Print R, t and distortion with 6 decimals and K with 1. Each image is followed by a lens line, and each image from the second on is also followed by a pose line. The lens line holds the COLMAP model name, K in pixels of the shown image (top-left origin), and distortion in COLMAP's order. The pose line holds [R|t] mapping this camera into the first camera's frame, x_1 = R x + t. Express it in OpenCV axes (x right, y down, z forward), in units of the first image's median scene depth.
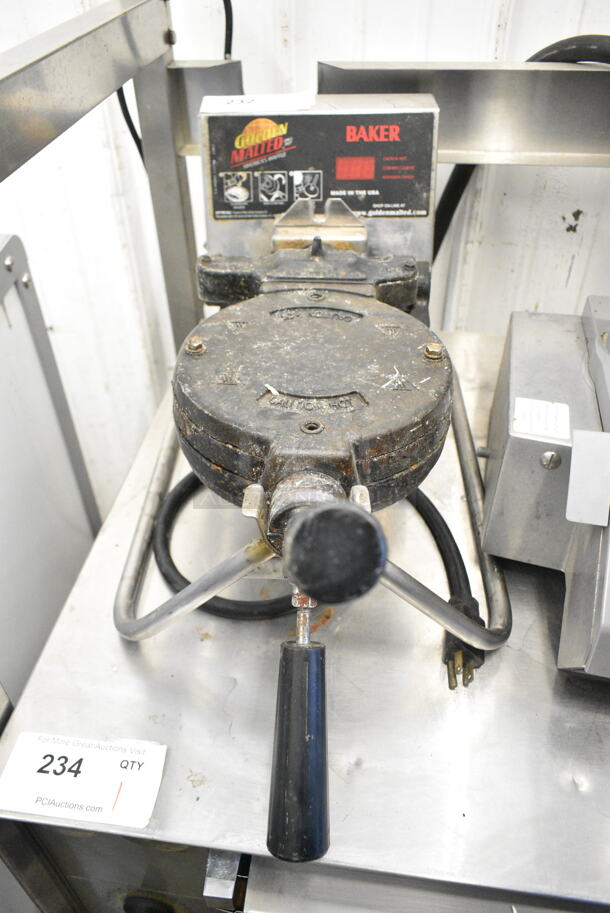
lens RADIAL K [[697.5, 0, 305.0], [0, 697.5, 456.5], [0, 0, 1]] dist [-0.012144, 0.003558]
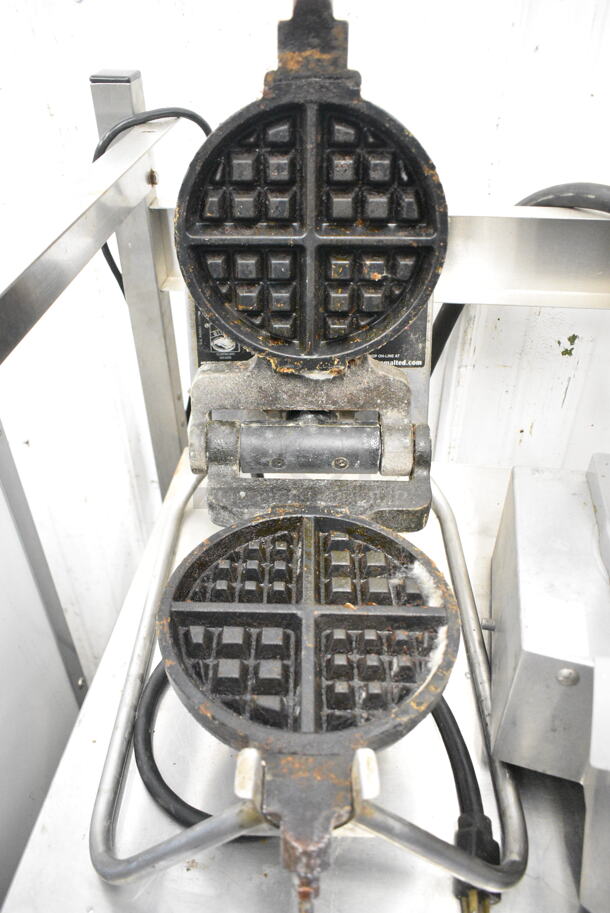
lens RADIAL K [[702.7, 0, 305.0], [0, 702.7, 456.5], [0, 0, 1]] dist [-0.009870, 0.002655]
pose [[0.999643, -0.007456, 0.025672, -0.012457], [0.008785, 0.998606, -0.052048, -0.178799], [-0.025248, 0.052255, 0.998315, 0.049937]]
